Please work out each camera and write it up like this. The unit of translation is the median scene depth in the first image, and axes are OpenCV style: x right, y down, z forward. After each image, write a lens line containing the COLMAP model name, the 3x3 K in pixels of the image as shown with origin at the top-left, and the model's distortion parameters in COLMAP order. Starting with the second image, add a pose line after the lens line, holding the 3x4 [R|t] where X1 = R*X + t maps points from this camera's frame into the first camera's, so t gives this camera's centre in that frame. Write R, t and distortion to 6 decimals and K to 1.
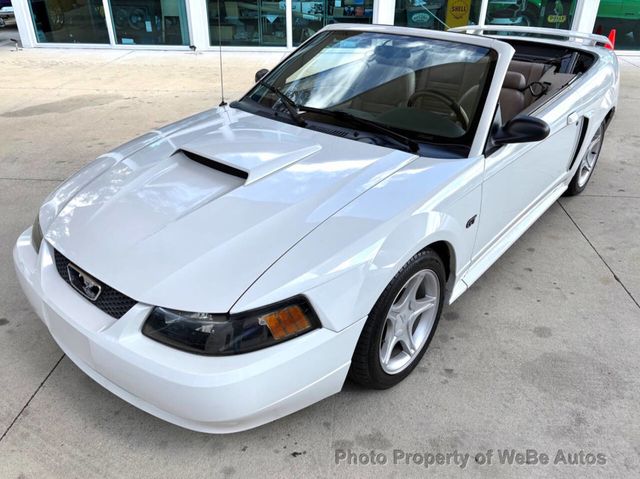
lens RADIAL K [[513.6, 0, 306.9], [0, 513.6, 239.2], [0, 0, 1]] dist [0.008660, 0.000089]
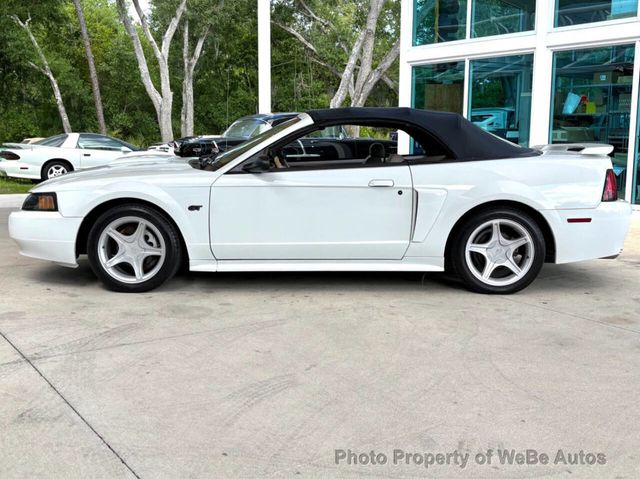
lens RADIAL K [[752.9, 0, 320.0], [0, 752.9, 239.5], [0, 0, 1]] dist [0.148706, -0.472443]
pose [[0.644935, 0.118076, -0.755061, 2.211296], [-0.383666, 0.904492, -0.186265, 0.320307], [0.660953, 0.409820, 0.628640, -0.142621]]
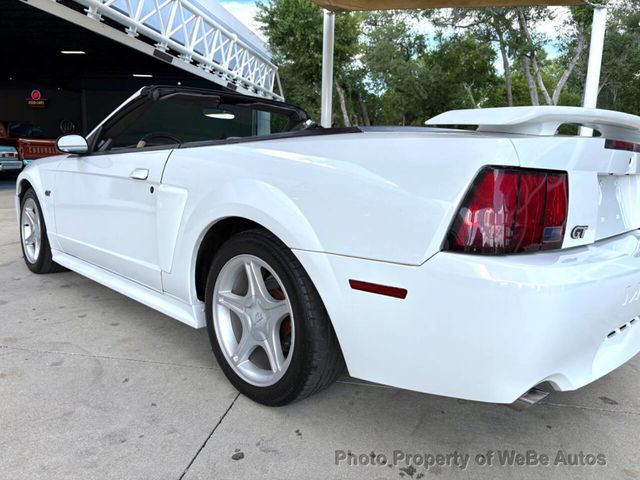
lens RADIAL K [[492.7, 0, 321.7], [0, 492.7, 237.4], [0, 0, 1]] dist [0.016734, -0.004312]
pose [[-0.070168, 0.158401, -0.984878, 1.583172], [-0.519731, 0.836912, 0.171632, -0.543646], [0.851444, 0.523915, 0.023601, 1.618695]]
